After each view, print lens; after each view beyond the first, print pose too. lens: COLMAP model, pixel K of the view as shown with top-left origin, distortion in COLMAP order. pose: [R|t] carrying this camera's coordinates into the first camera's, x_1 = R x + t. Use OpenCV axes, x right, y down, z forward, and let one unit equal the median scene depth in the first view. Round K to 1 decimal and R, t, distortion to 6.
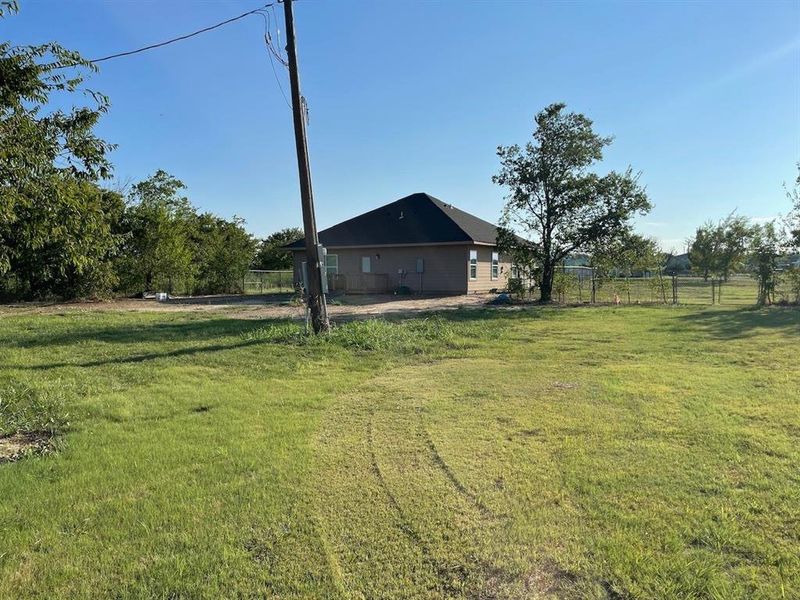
lens RADIAL K [[557.8, 0, 400.0], [0, 557.8, 300.0], [0, 0, 1]] dist [-0.007505, -0.004080]
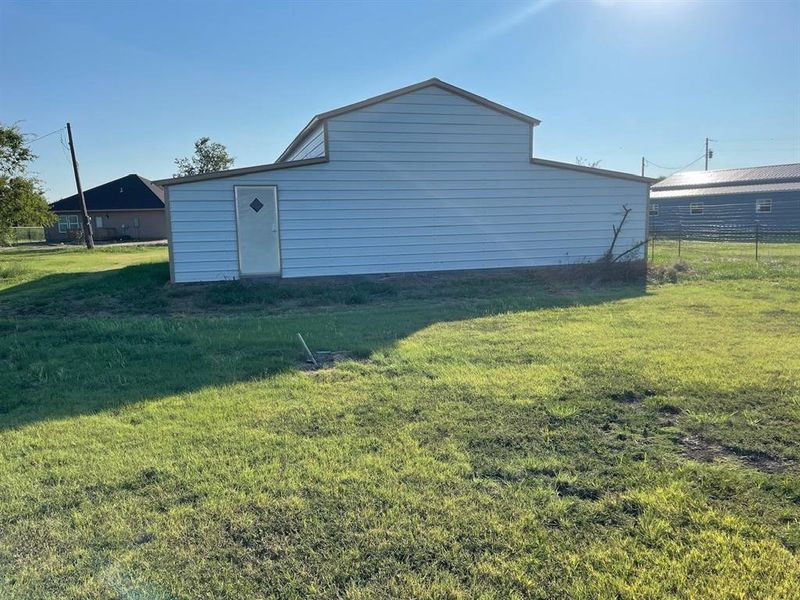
lens RADIAL K [[557.8, 0, 400.0], [0, 557.8, 300.0], [0, 0, 1]] dist [-0.007505, -0.004080]
pose [[0.897548, -0.073516, 0.434745, 0.004496], [0.036747, 0.995044, 0.092399, 0.055888], [-0.439383, -0.066957, 0.895801, -1.074177]]
